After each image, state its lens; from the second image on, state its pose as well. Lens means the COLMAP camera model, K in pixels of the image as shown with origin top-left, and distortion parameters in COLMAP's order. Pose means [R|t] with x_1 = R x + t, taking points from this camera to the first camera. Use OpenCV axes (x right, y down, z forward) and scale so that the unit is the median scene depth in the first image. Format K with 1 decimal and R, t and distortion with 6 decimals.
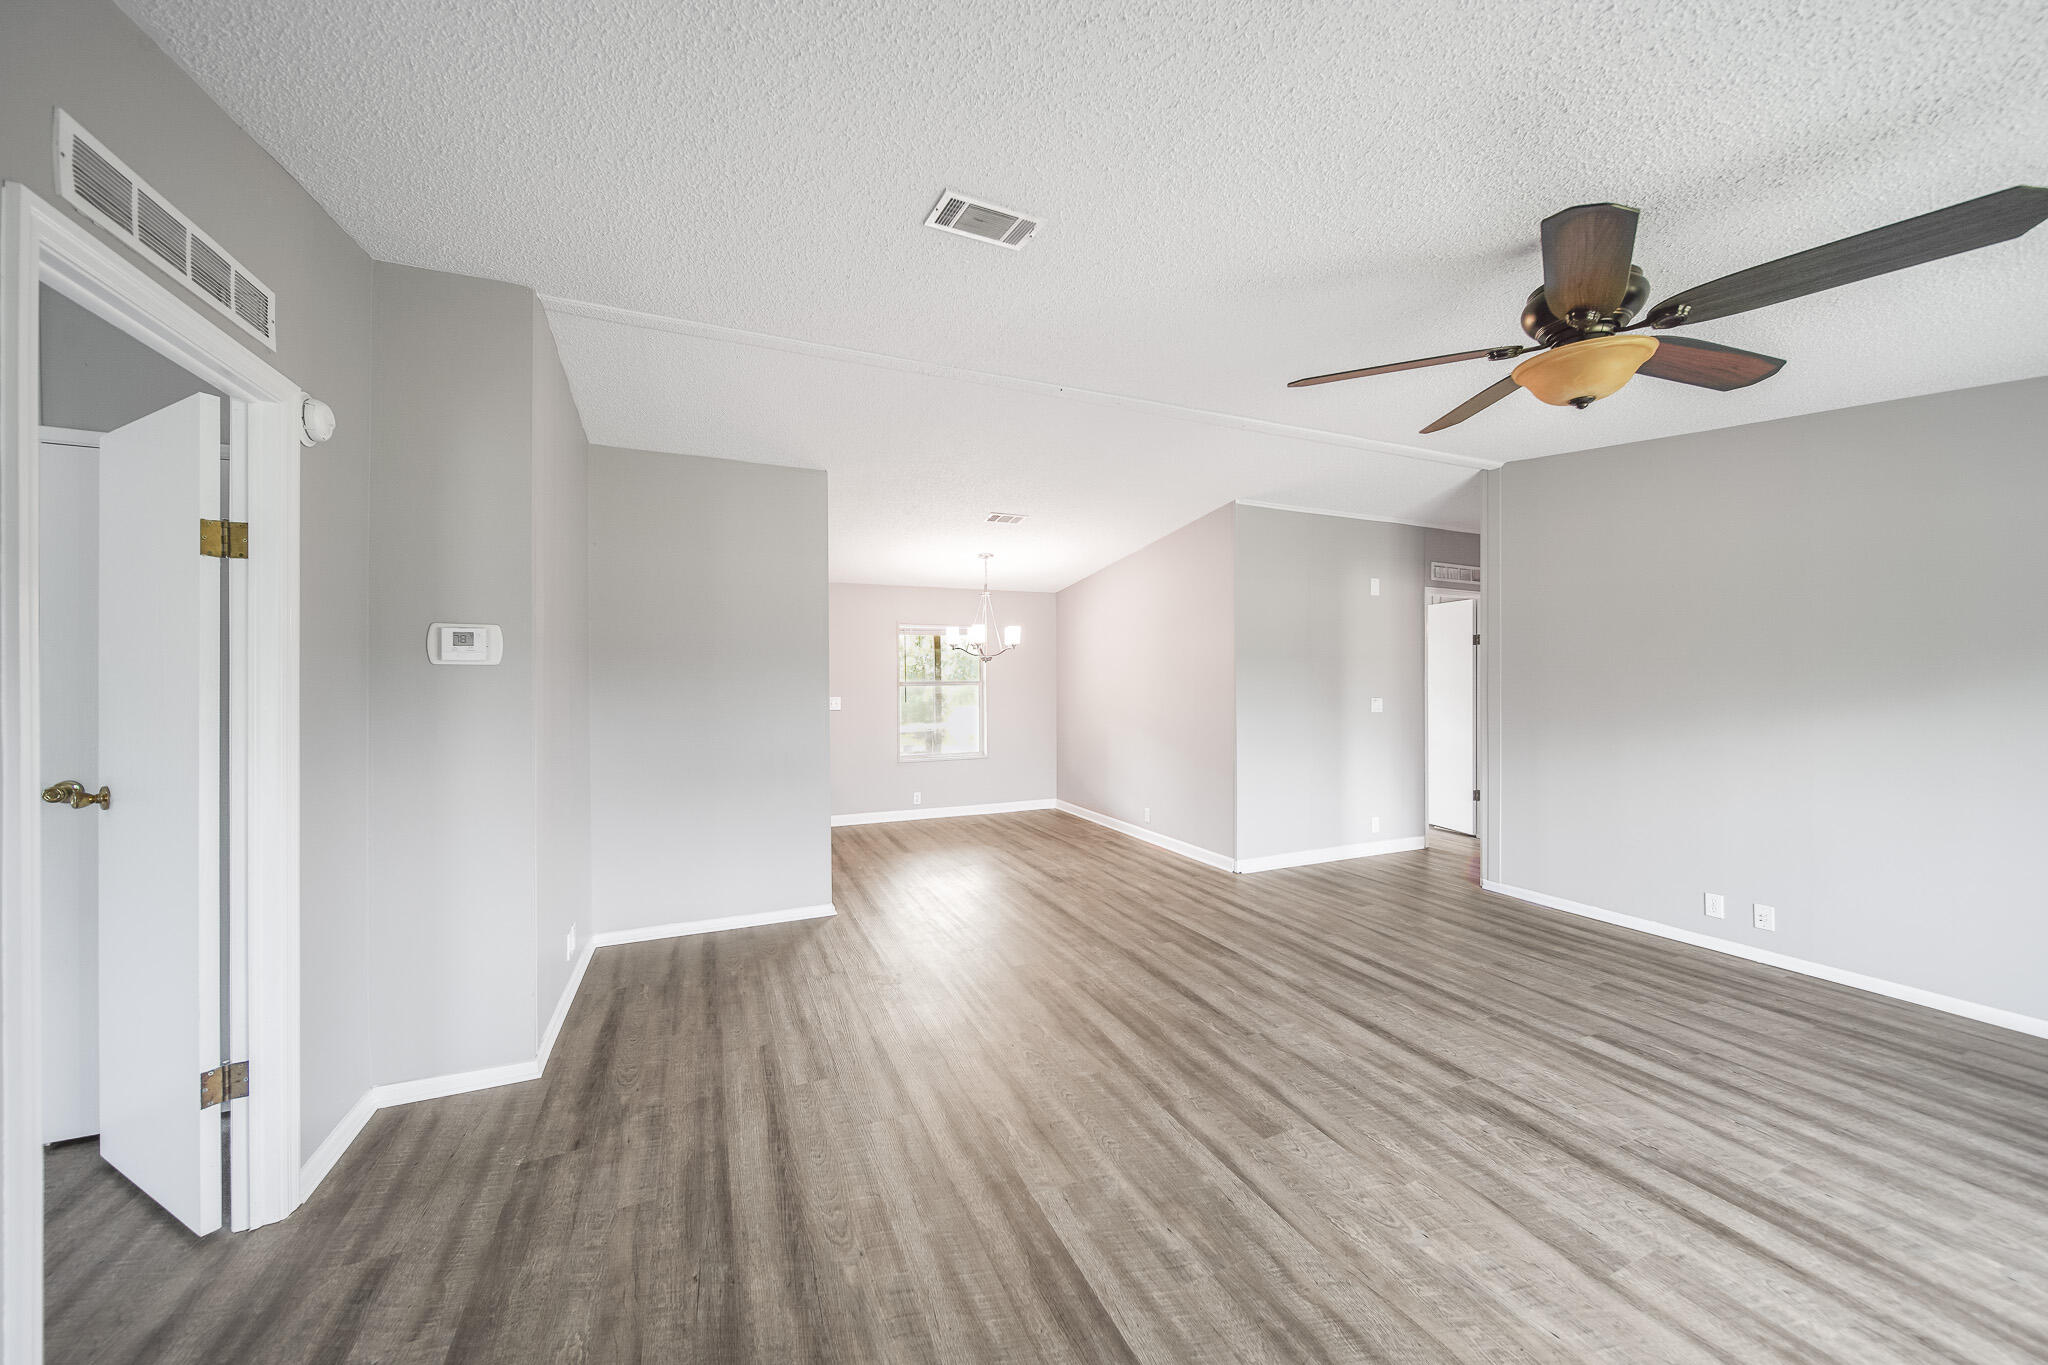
lens RADIAL K [[731.2, 0, 1015.3], [0, 731.2, 682.3], [0, 0, 1]] dist [-0.001630, -0.000740]
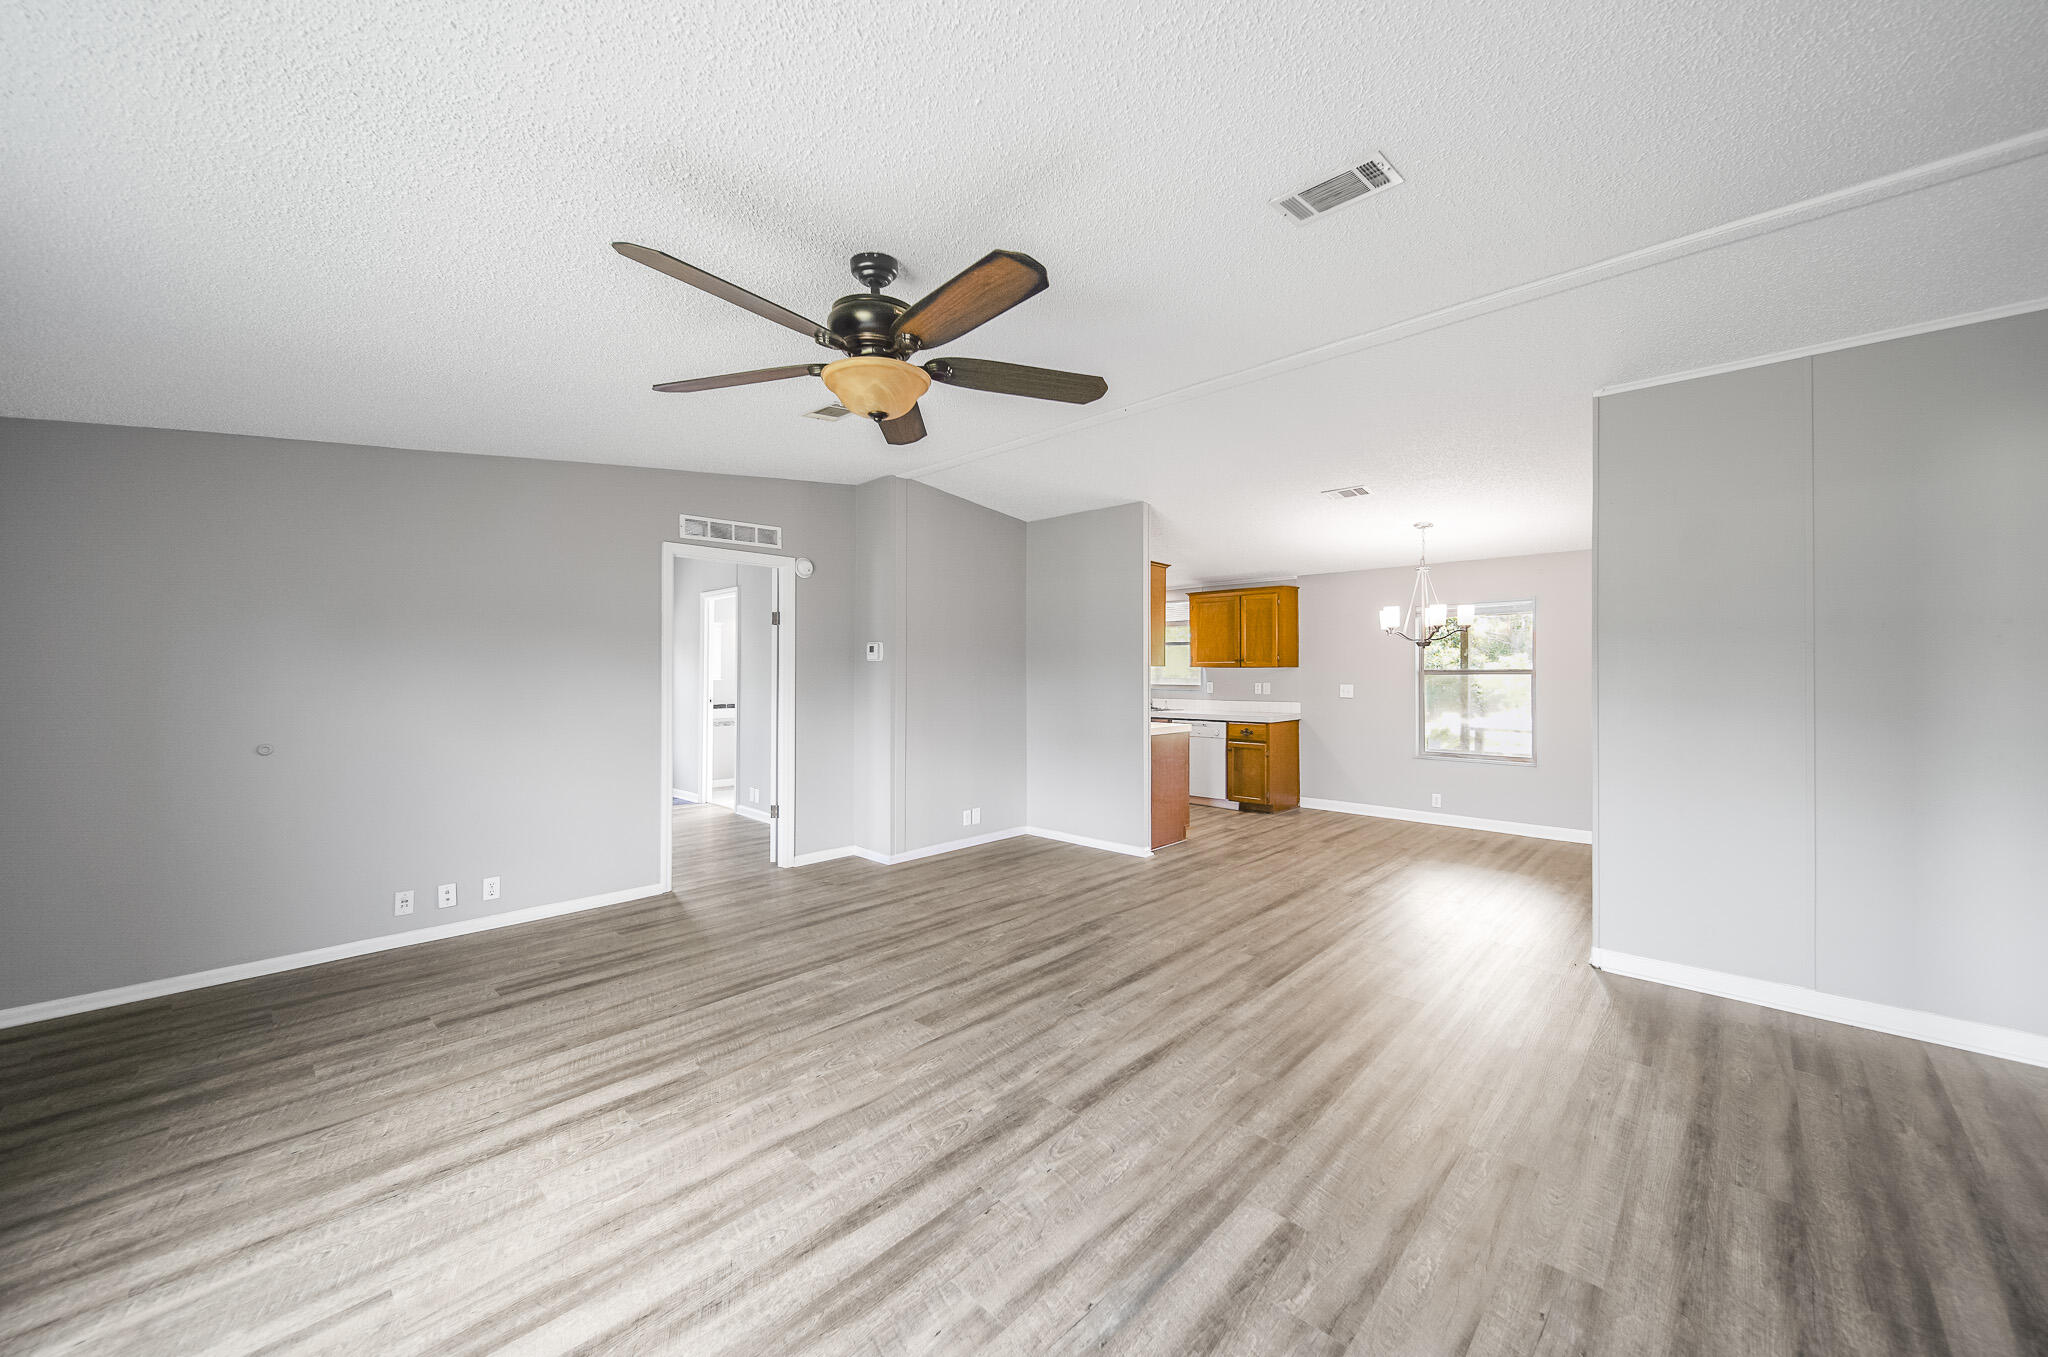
lens RADIAL K [[731.2, 0, 1048.9], [0, 731.2, 666.9], [0, 0, 1]] dist [-0.001630, -0.000740]
pose [[0.409006, -0.001029, -0.912531, 1.268726], [-0.003476, 0.999990, -0.002685, -0.002863], [0.912525, 0.004270, 0.408999, 0.531014]]
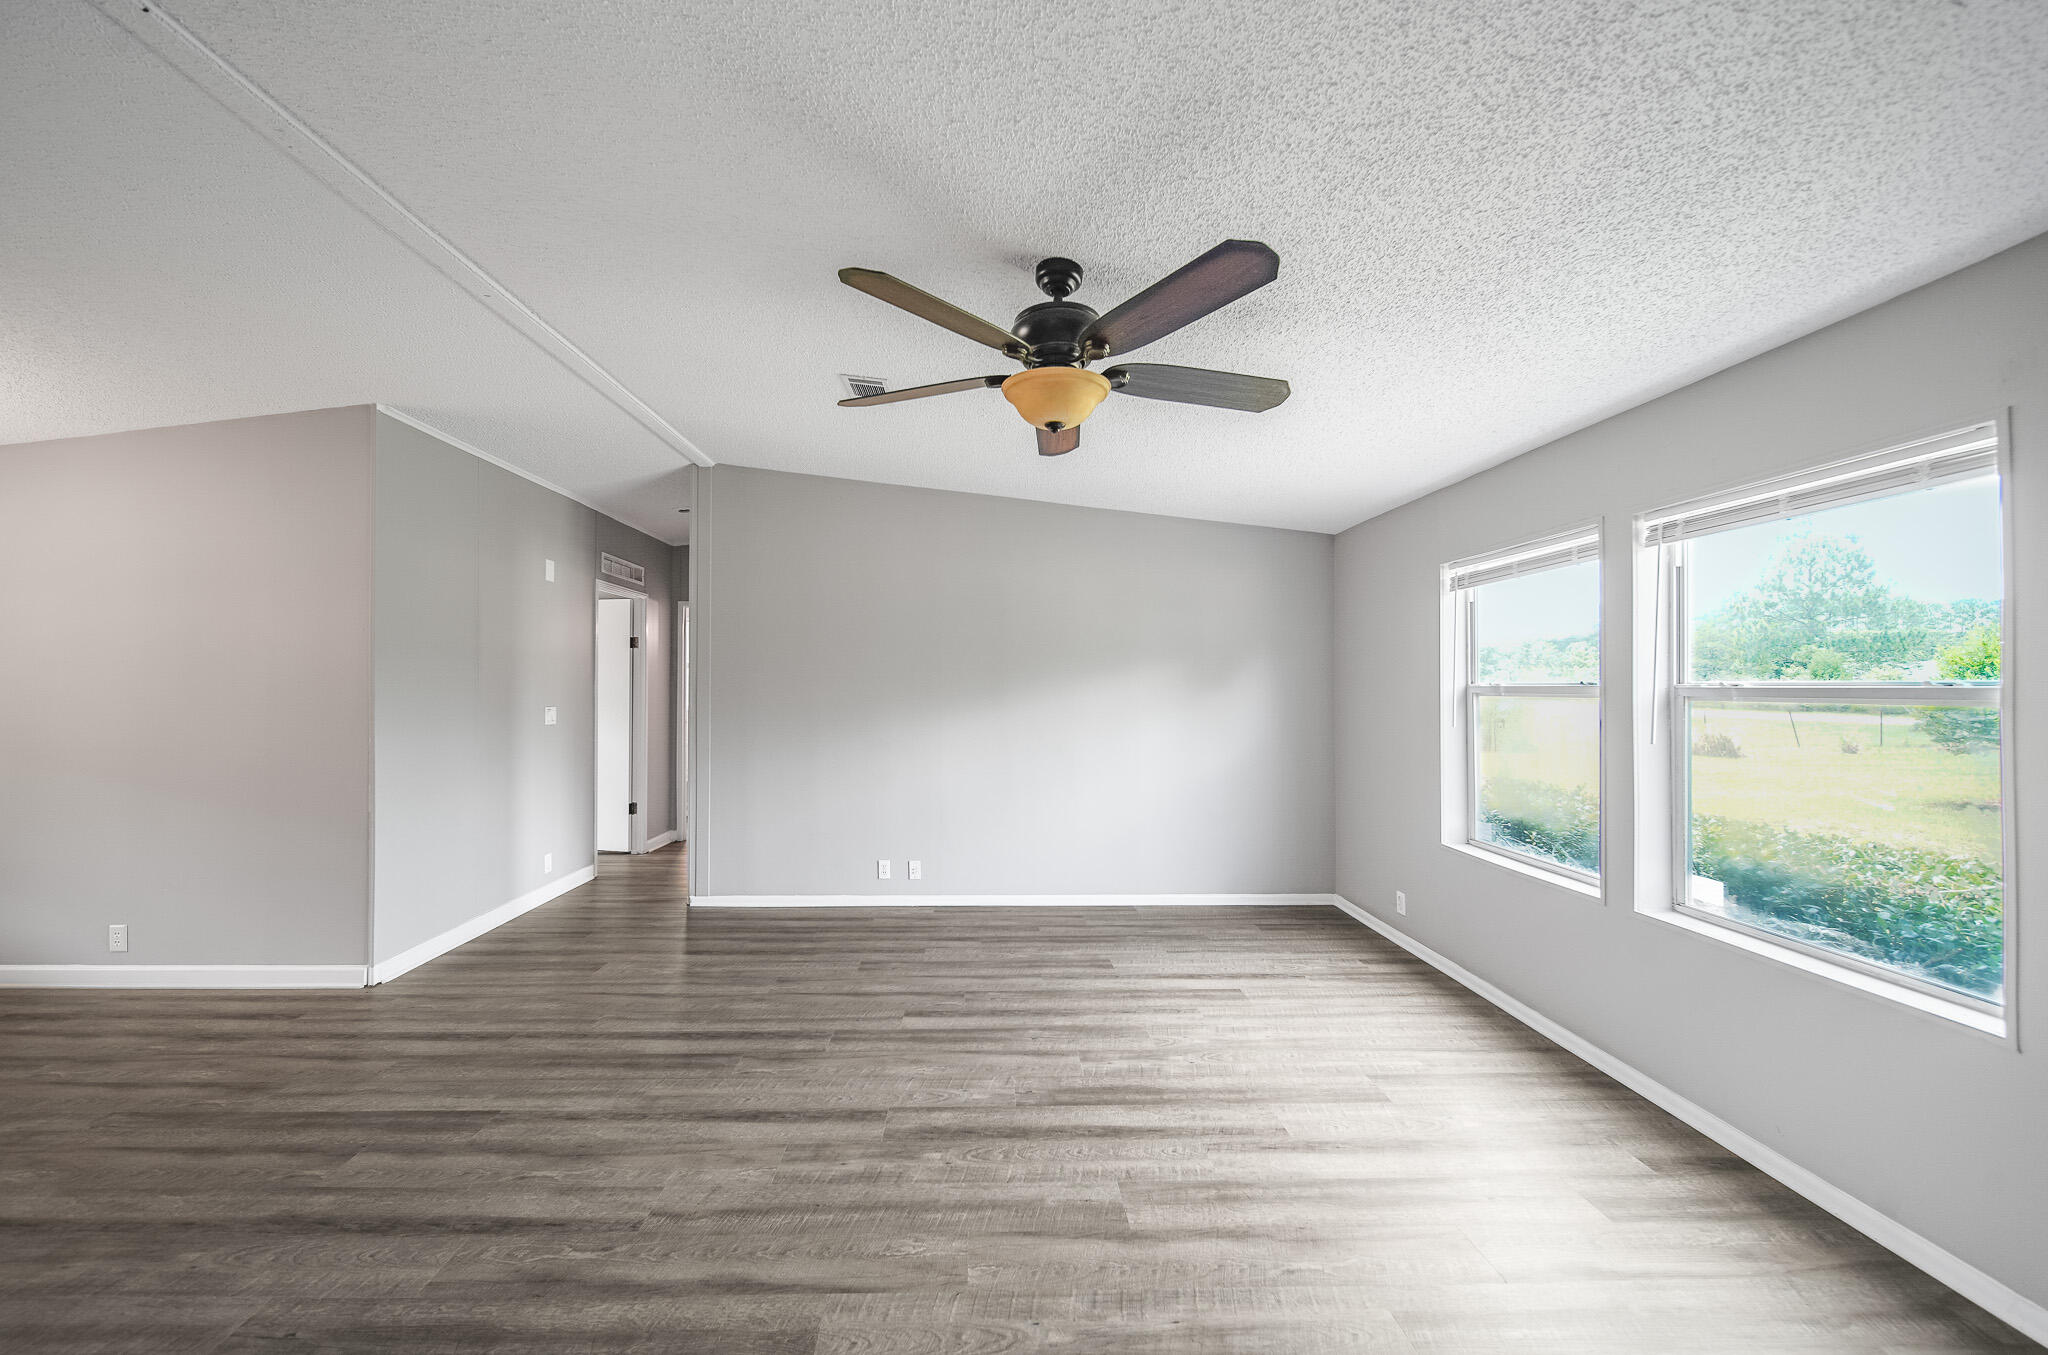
lens RADIAL K [[748.6, 0, 993.4], [0, 748.6, 681.6], [0, 0, 1]] dist [0.000027, -0.000545]
pose [[0.376049, 0.008275, 0.926563, -0.185398], [-0.000229, 0.999961, -0.008837, 0.000334], [-0.926600, 0.003111, 0.376036, 0.452913]]
